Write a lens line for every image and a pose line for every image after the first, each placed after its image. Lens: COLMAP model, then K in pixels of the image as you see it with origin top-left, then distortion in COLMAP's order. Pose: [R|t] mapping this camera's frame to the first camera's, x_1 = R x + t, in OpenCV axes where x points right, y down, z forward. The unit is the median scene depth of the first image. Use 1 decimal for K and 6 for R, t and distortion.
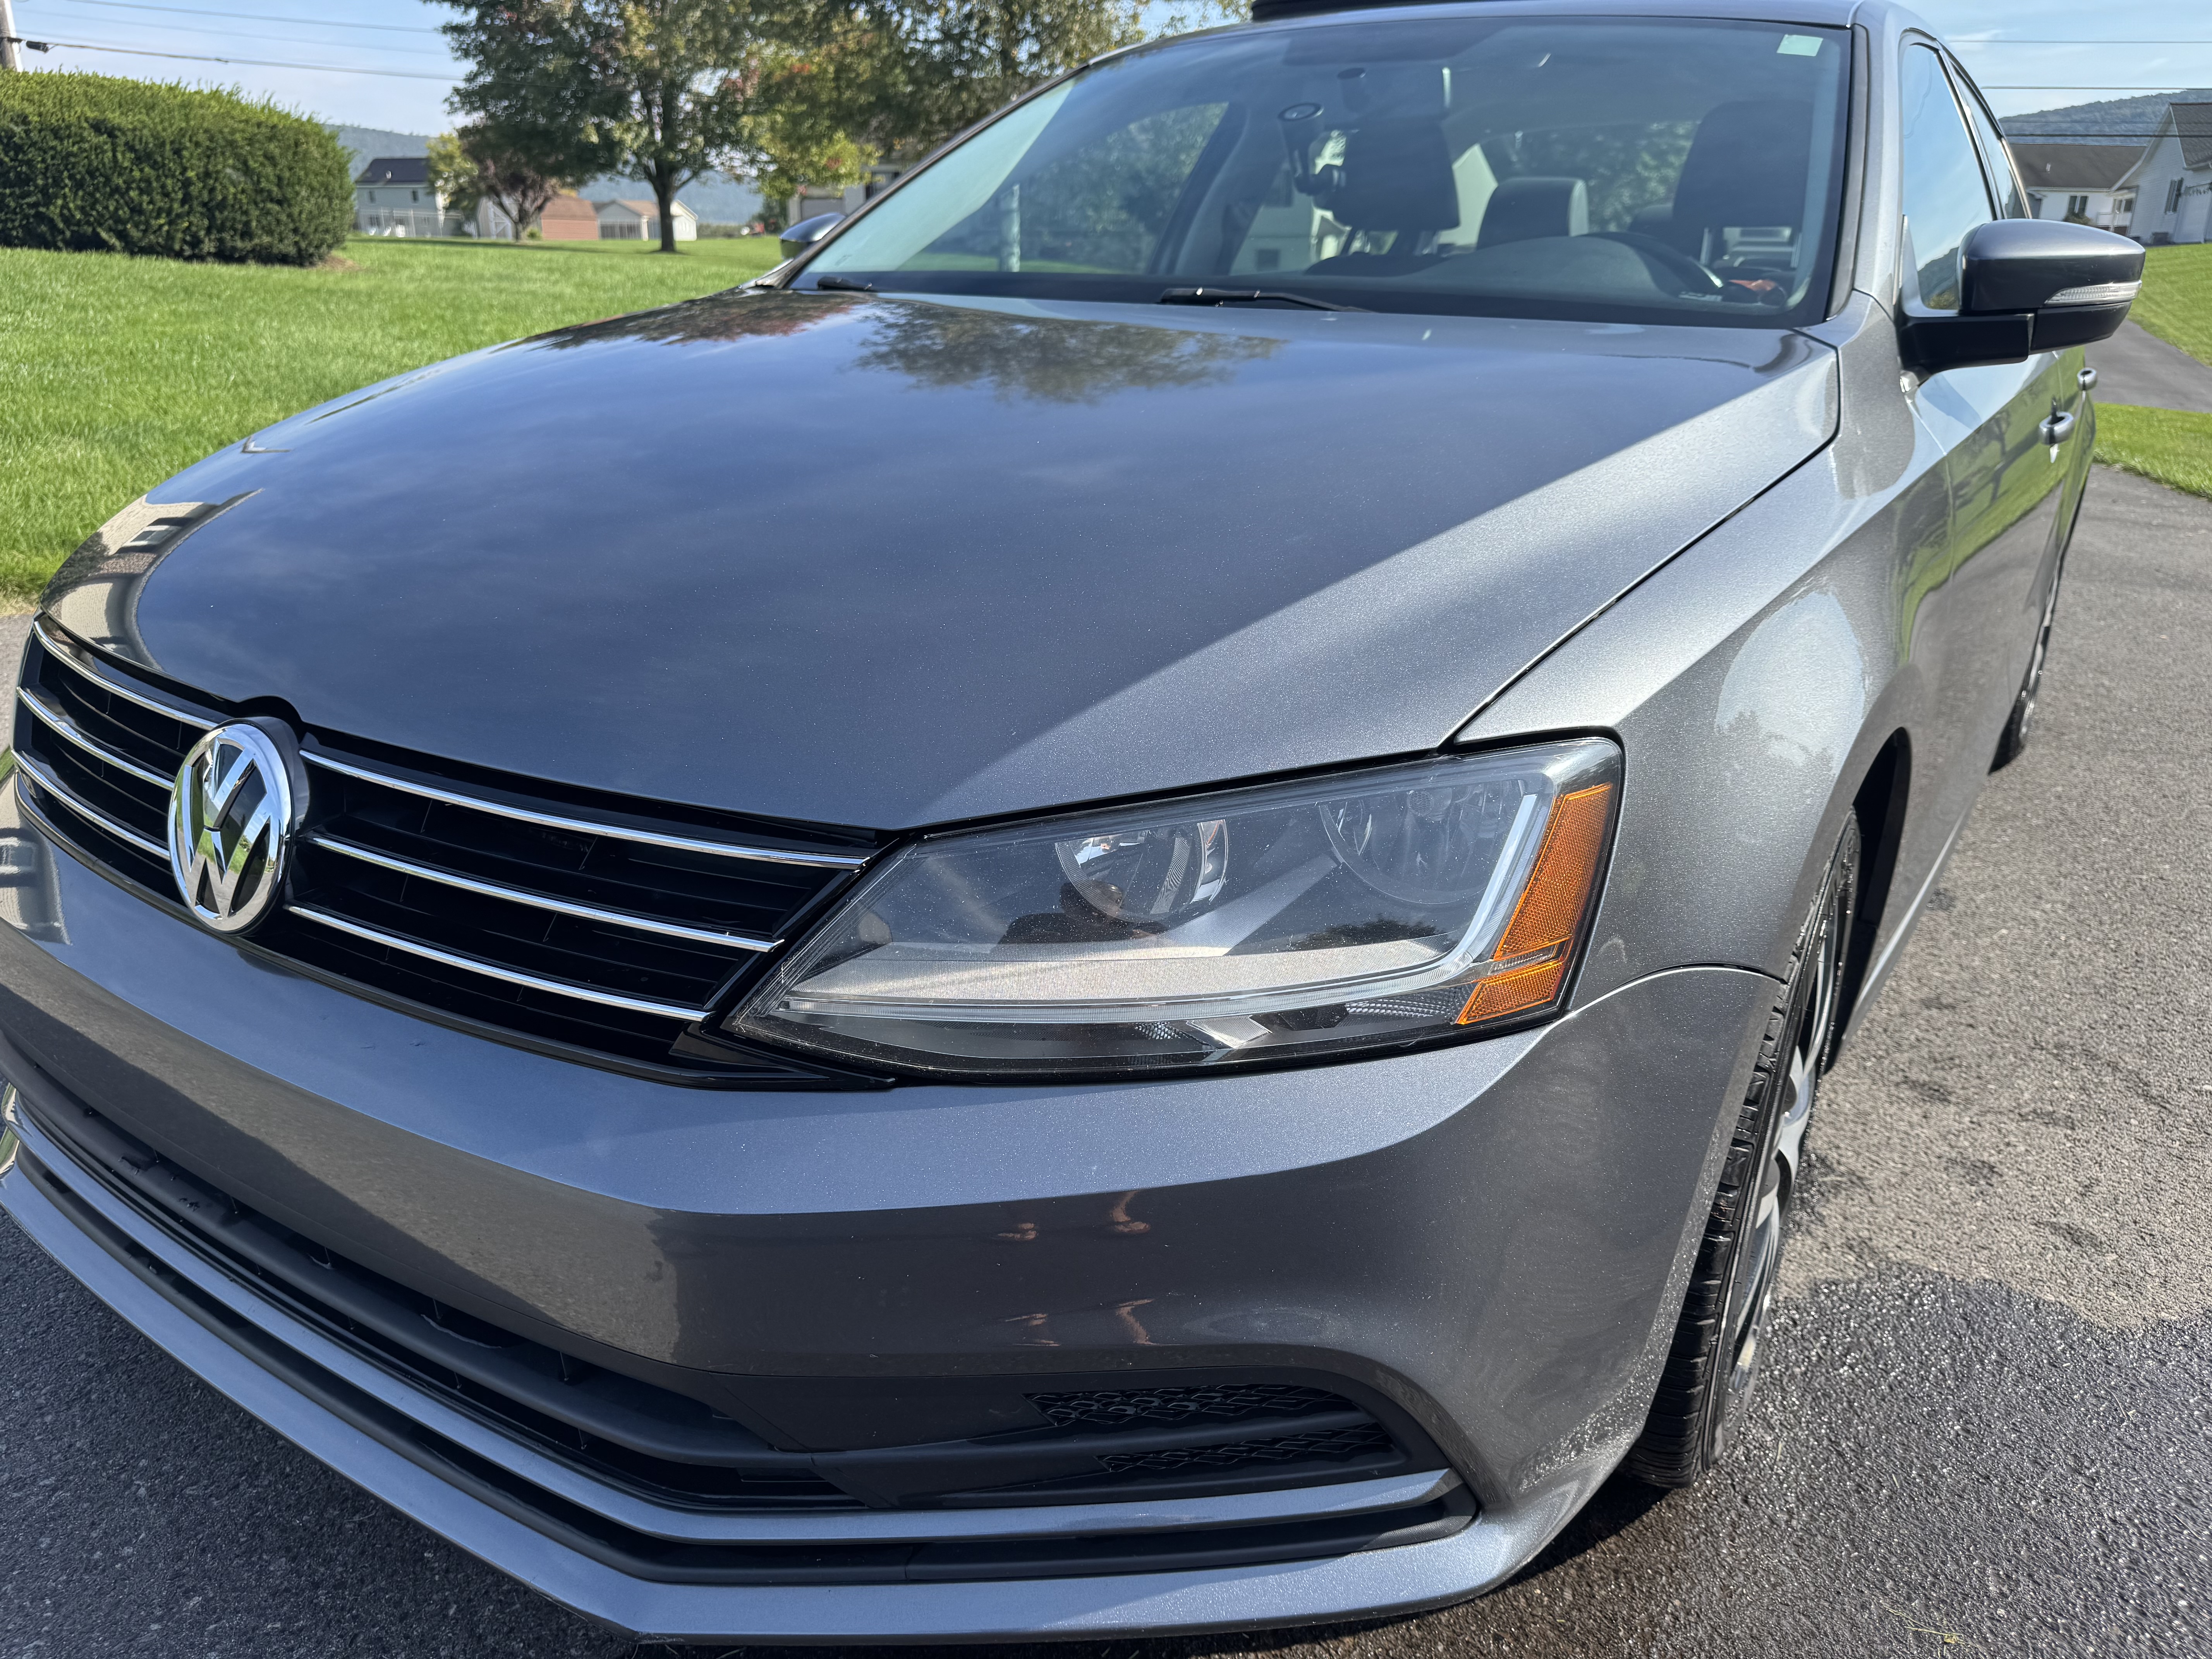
lens RADIAL K [[1631.2, 0, 1097.0], [0, 1631.2, 822.2], [0, 0, 1]] dist [0.000626, -0.004482]
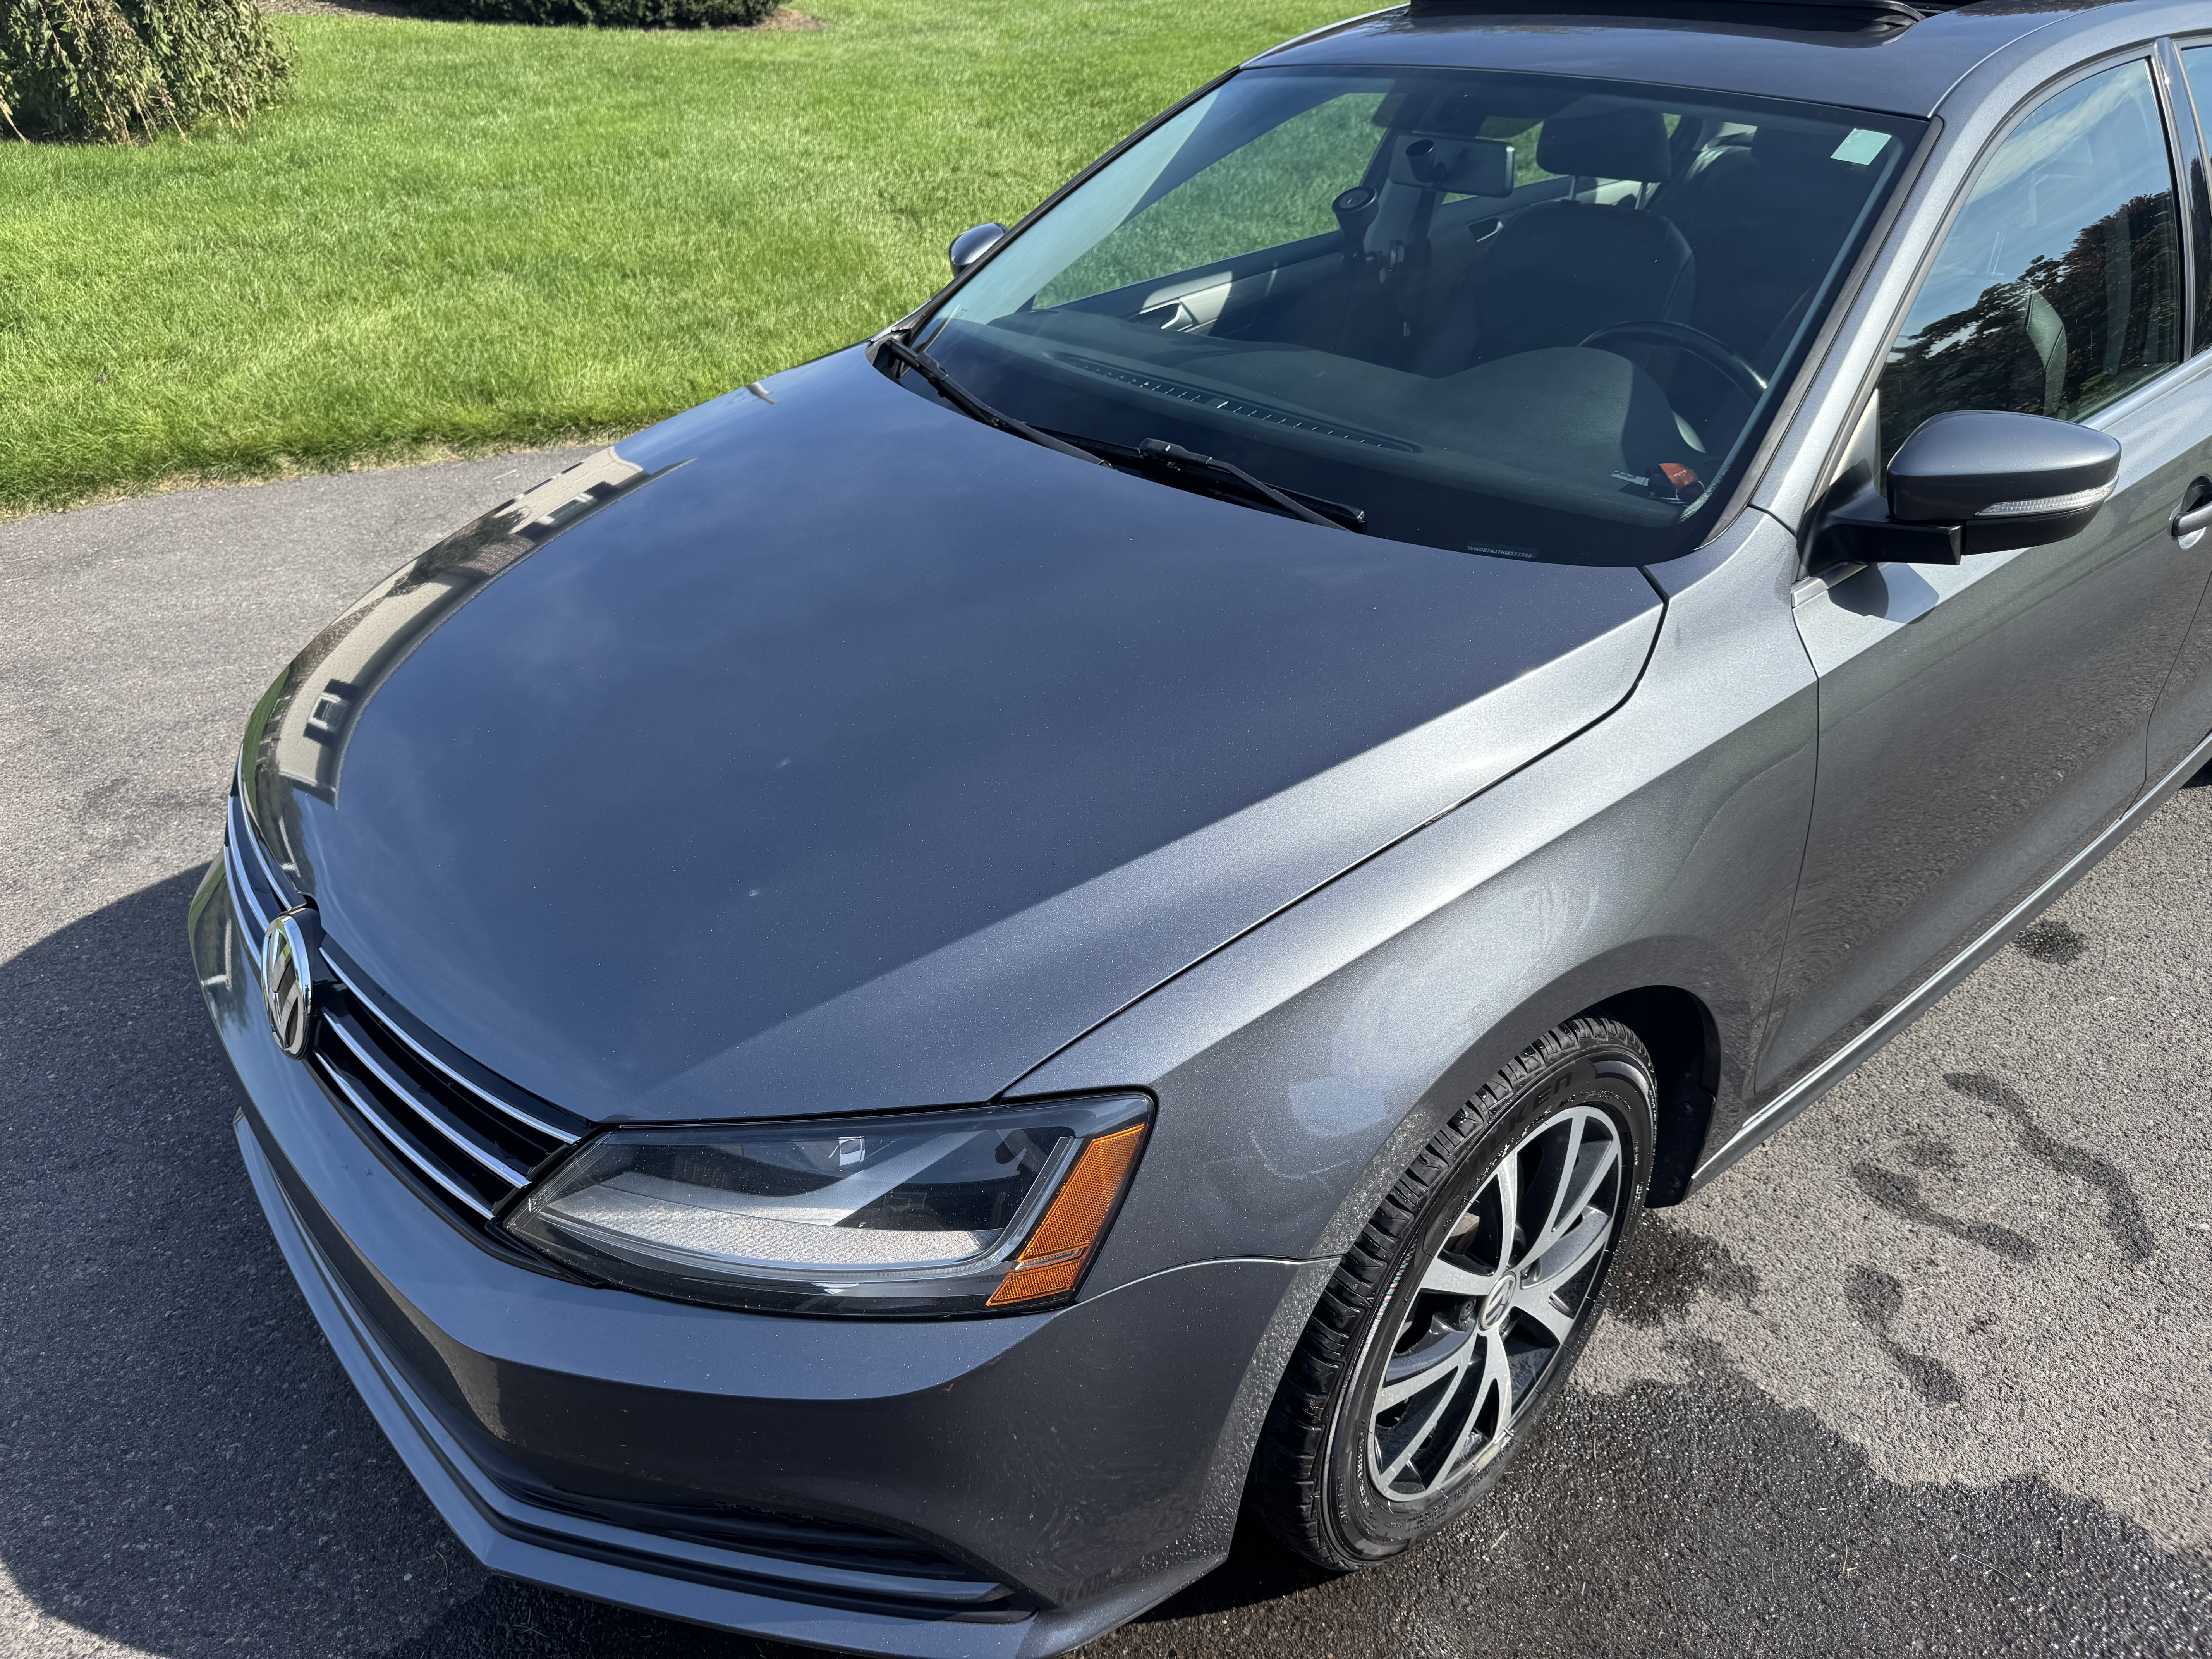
lens RADIAL K [[1631.2, 0, 1101.3], [0, 1631.2, 833.8], [0, 0, 1]] dist [0.000626, -0.004482]
pose [[0.960568, 0.098753, -0.259917, 0.415841], [-0.049581, 0.980656, 0.189357, -0.343257], [0.273588, -0.169003, 0.946883, -0.121296]]
